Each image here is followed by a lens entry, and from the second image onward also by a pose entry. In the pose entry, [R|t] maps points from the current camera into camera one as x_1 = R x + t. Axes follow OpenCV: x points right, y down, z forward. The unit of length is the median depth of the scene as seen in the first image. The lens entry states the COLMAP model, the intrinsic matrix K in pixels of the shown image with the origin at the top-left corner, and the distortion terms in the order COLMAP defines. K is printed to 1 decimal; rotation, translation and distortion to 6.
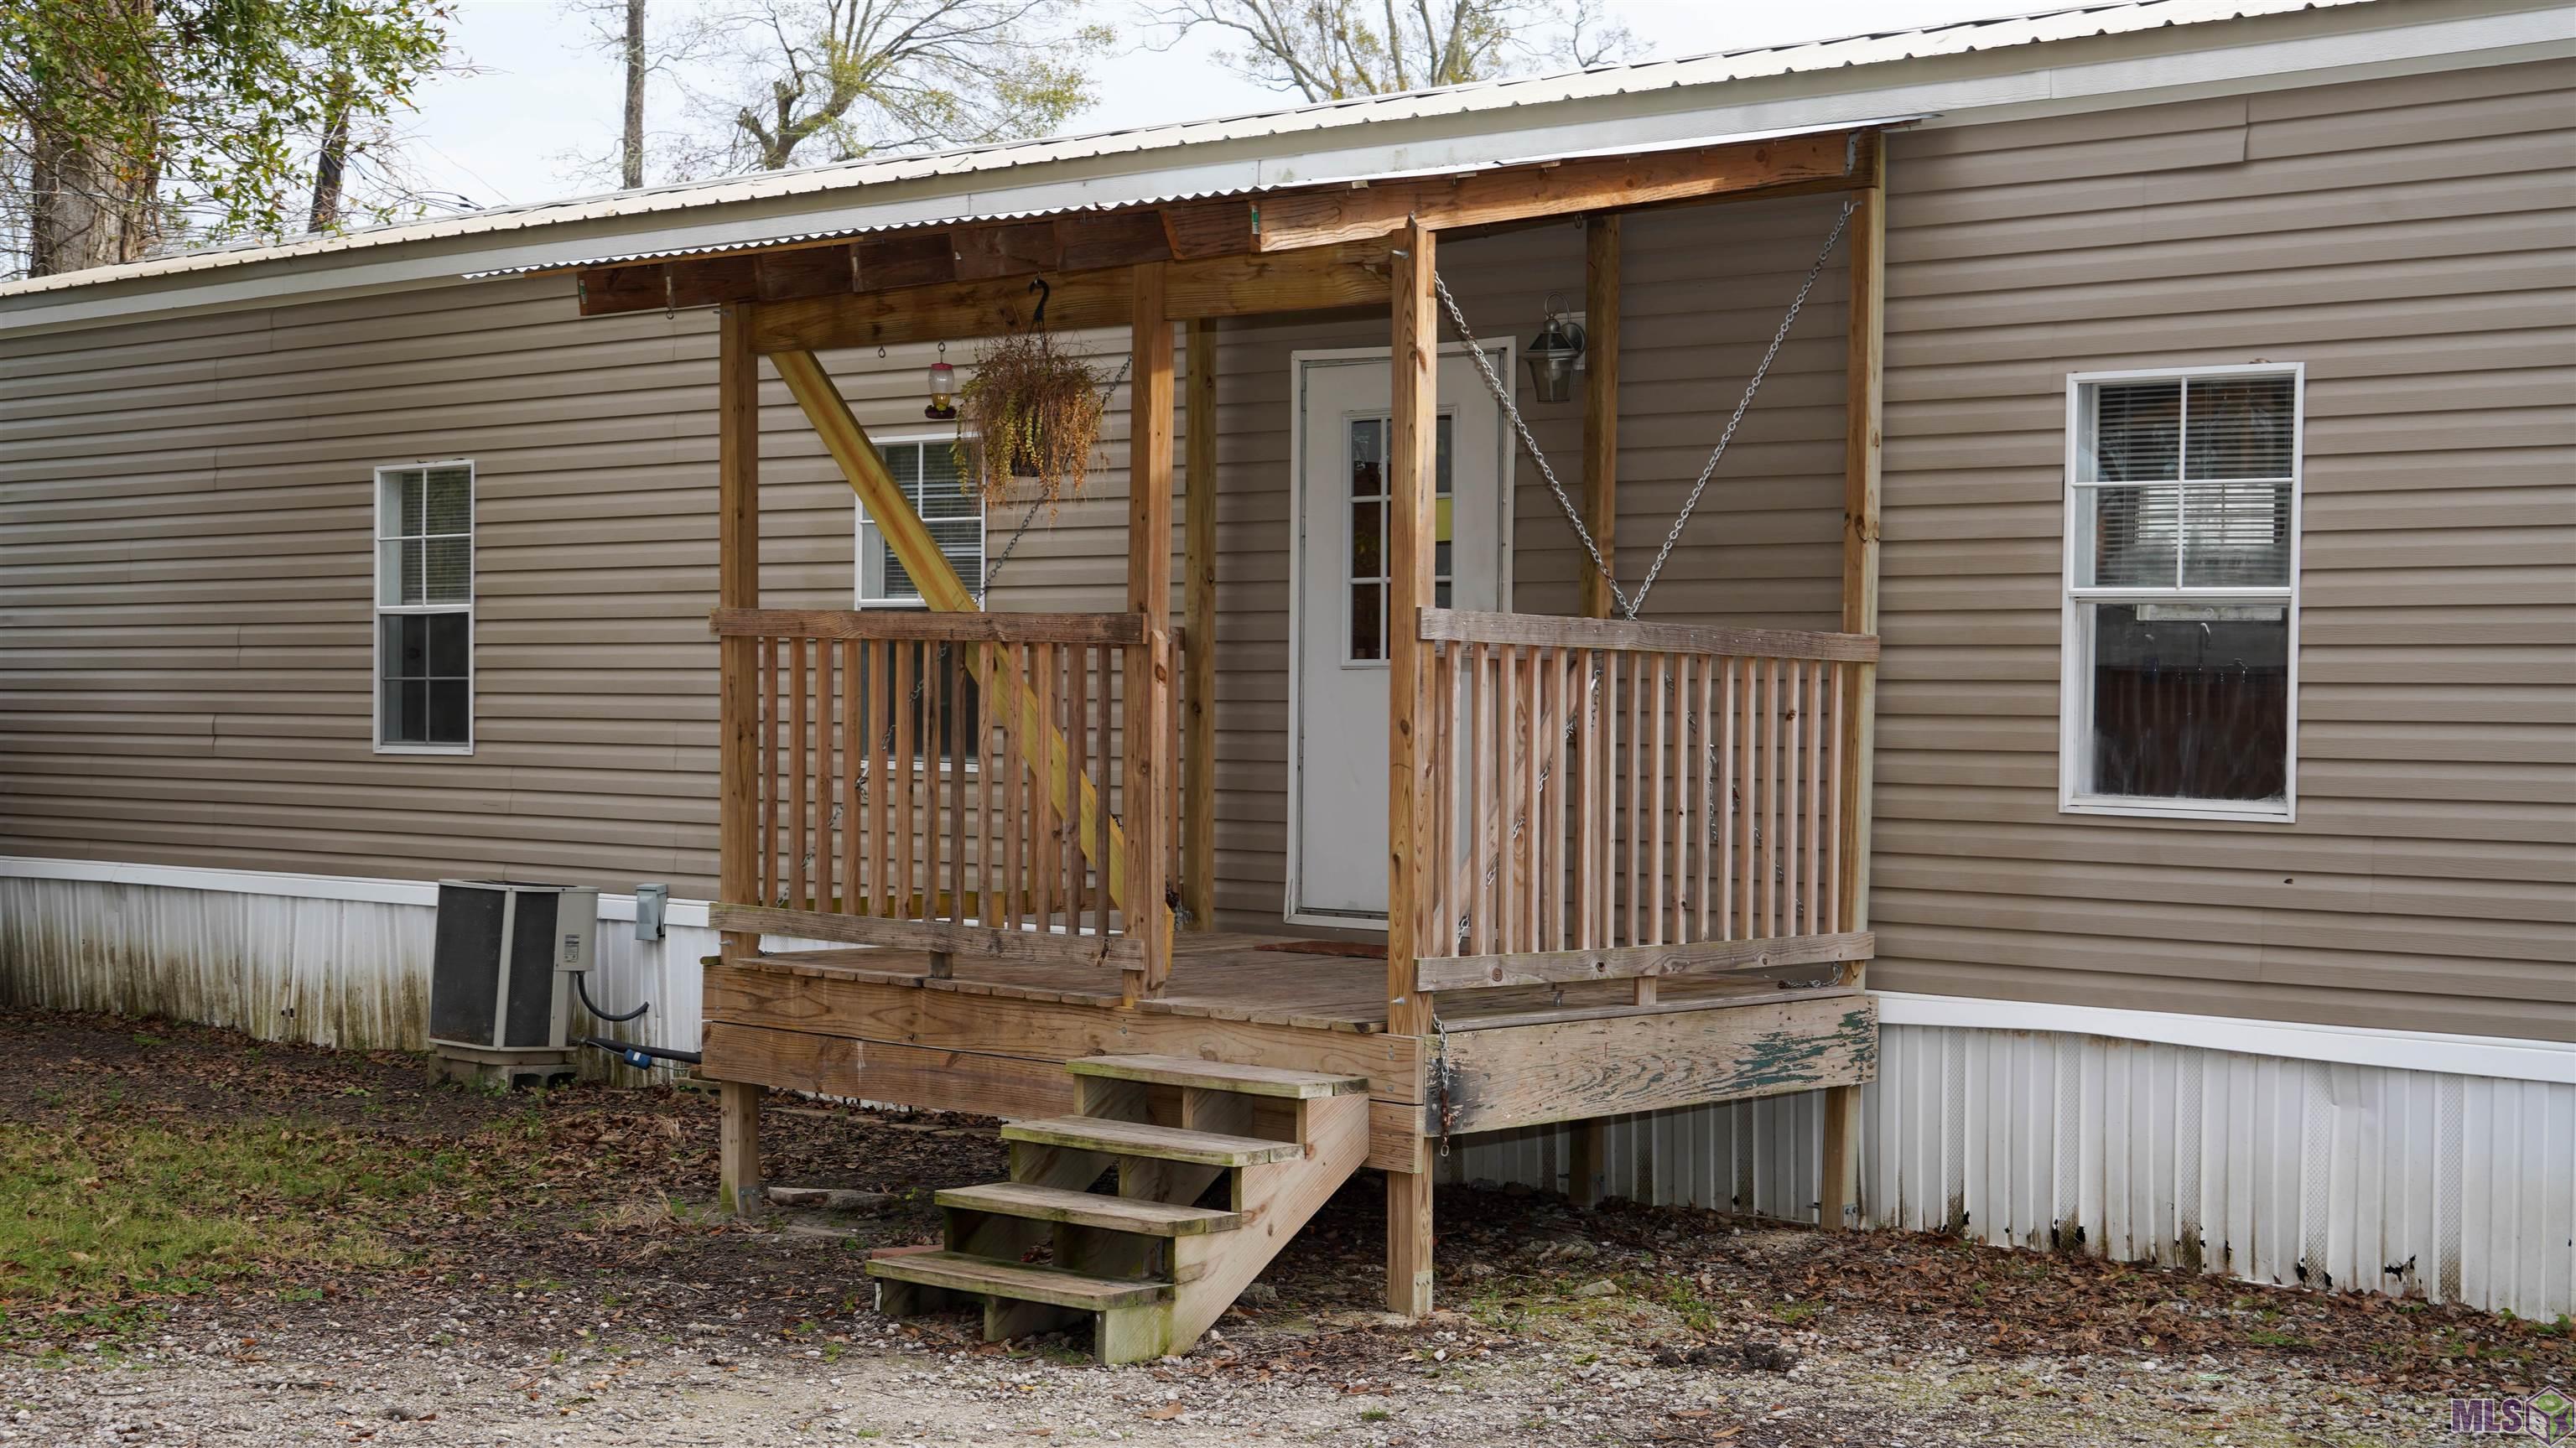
lens RADIAL K [[3524.2, 0, 1288.0], [0, 3524.2, 724.0], [0, 0, 1]] dist [0.012046, 0.035575]
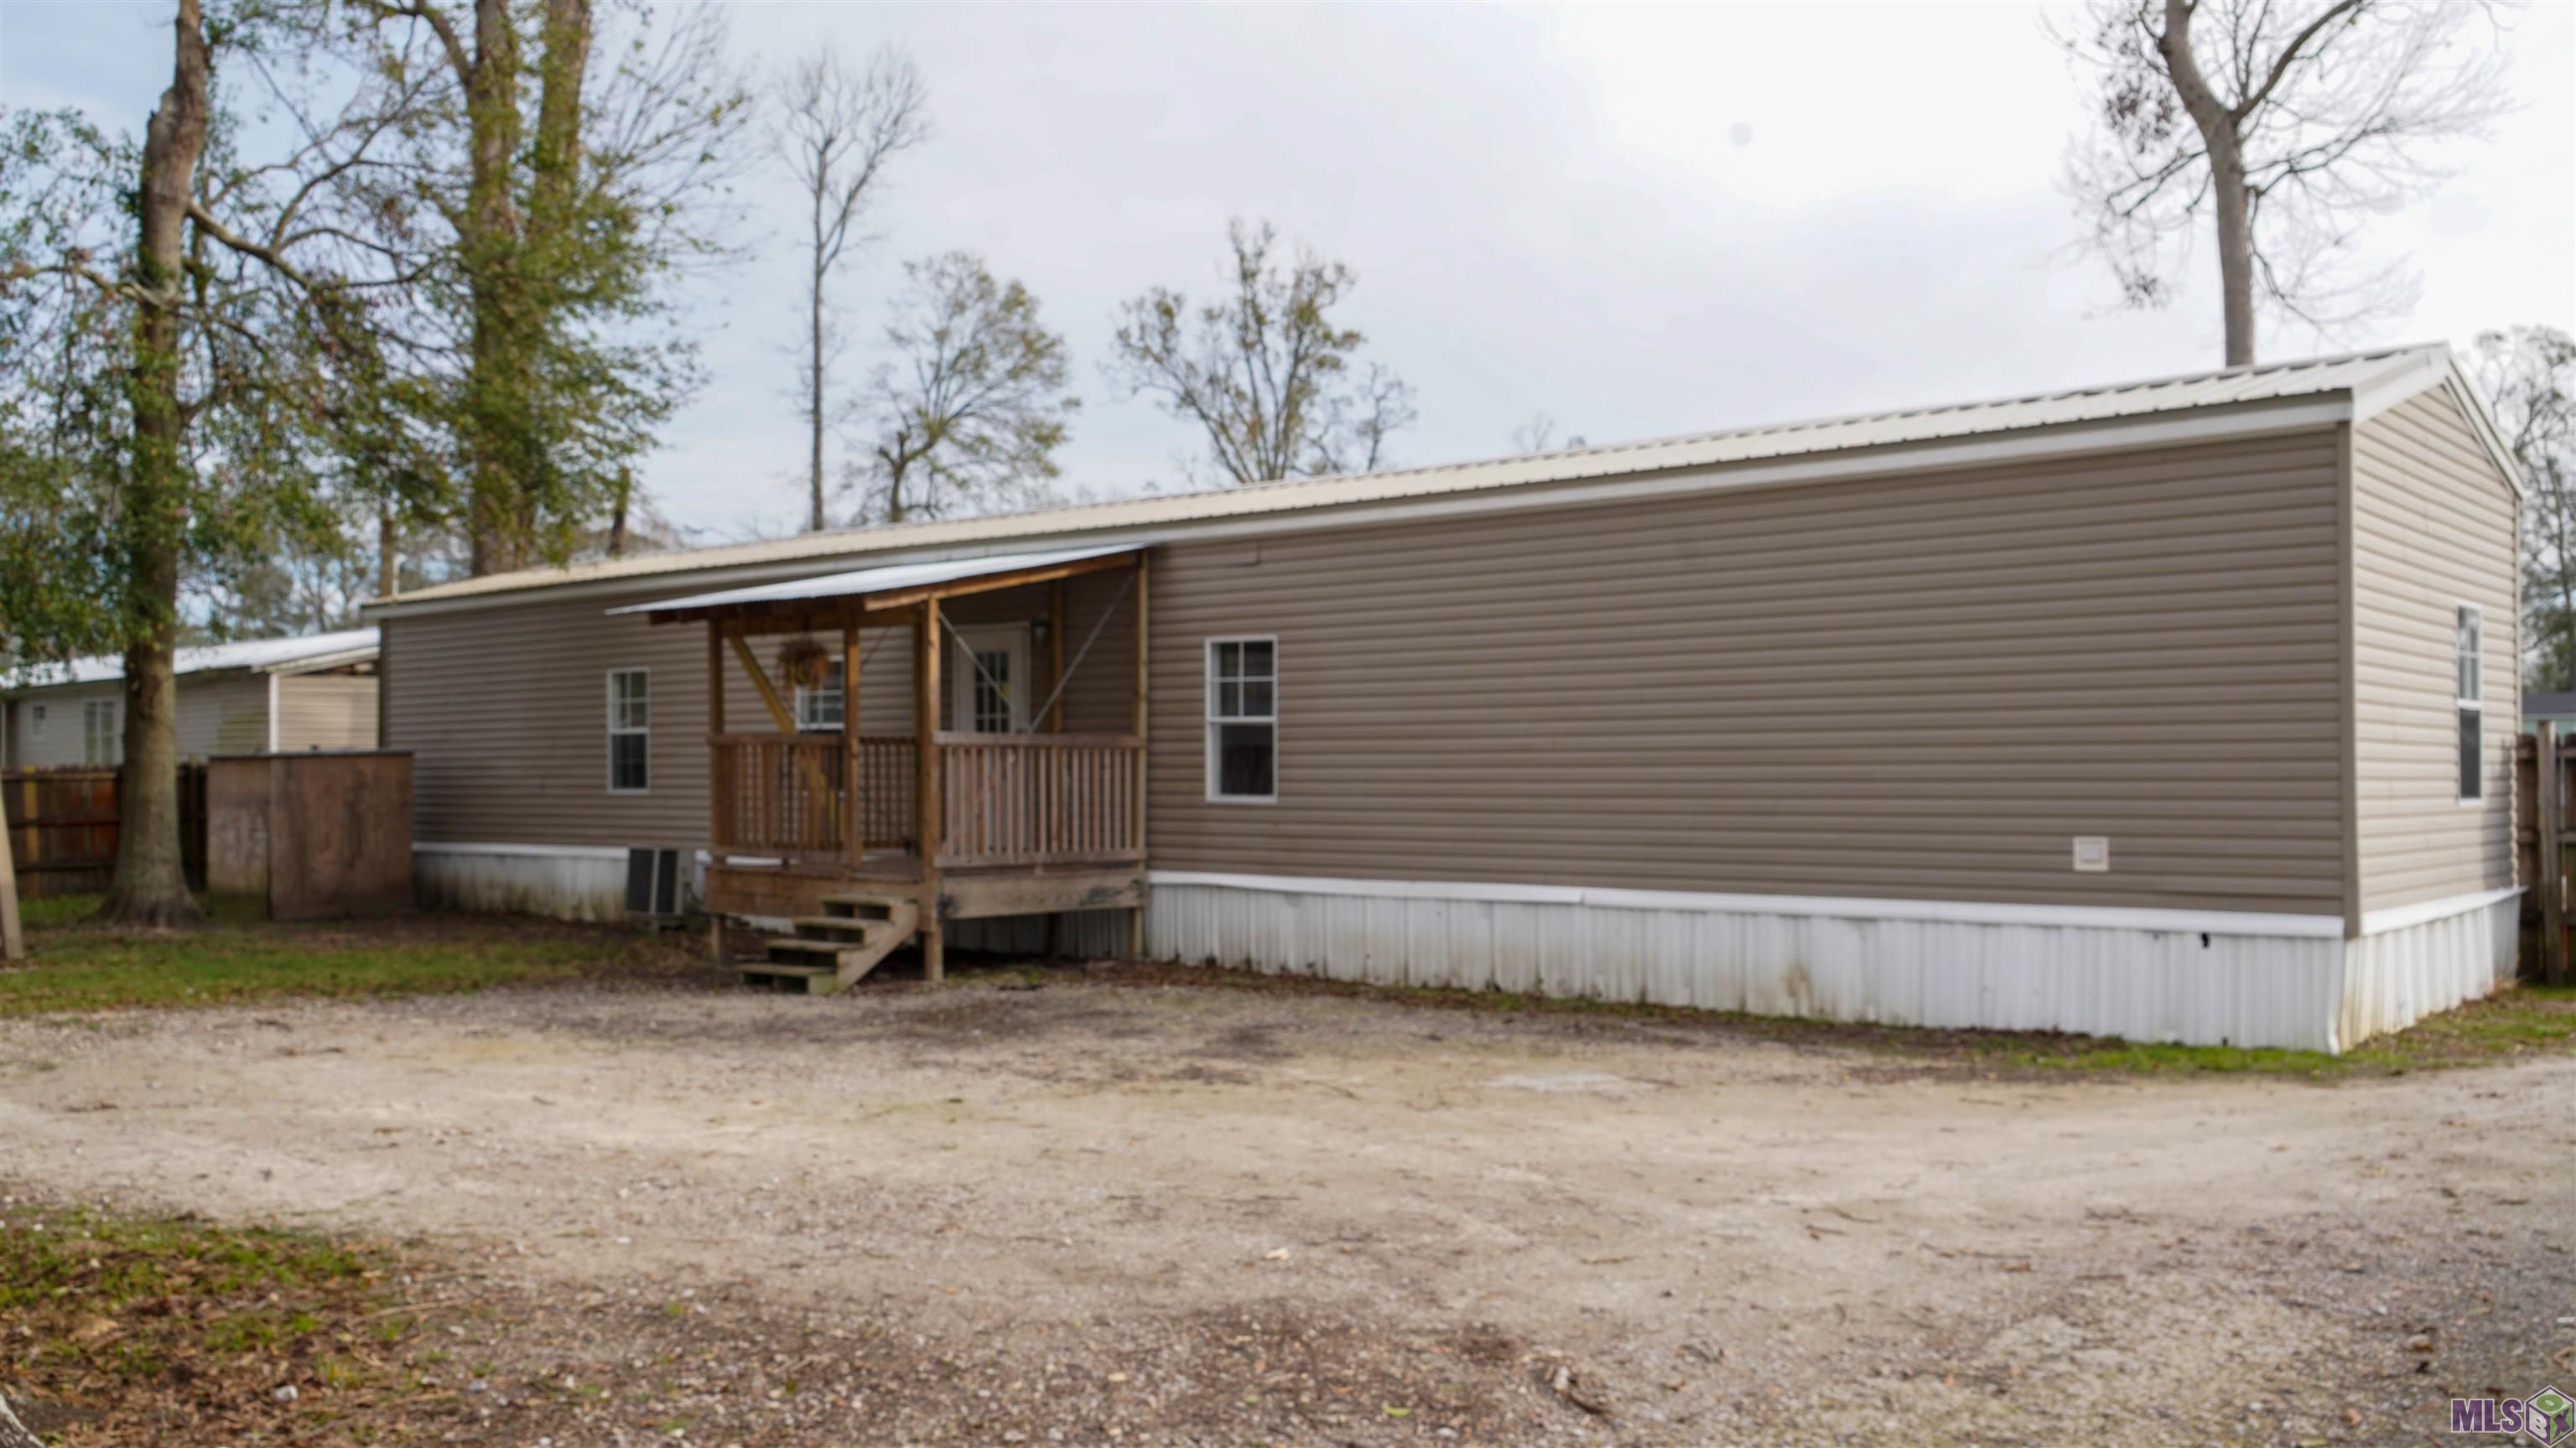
lens RADIAL K [[2119.0, 0, 1288.0], [0, 2119.0, 724.0], [0, 0, 1]] dist [0.011027, 0.000721]
pose [[0.999808, -0.016315, 0.010818, 0.259634], [0.016578, 0.999557, -0.024714, 0.006504], [-0.010410, 0.024889, 0.999636, -0.601599]]
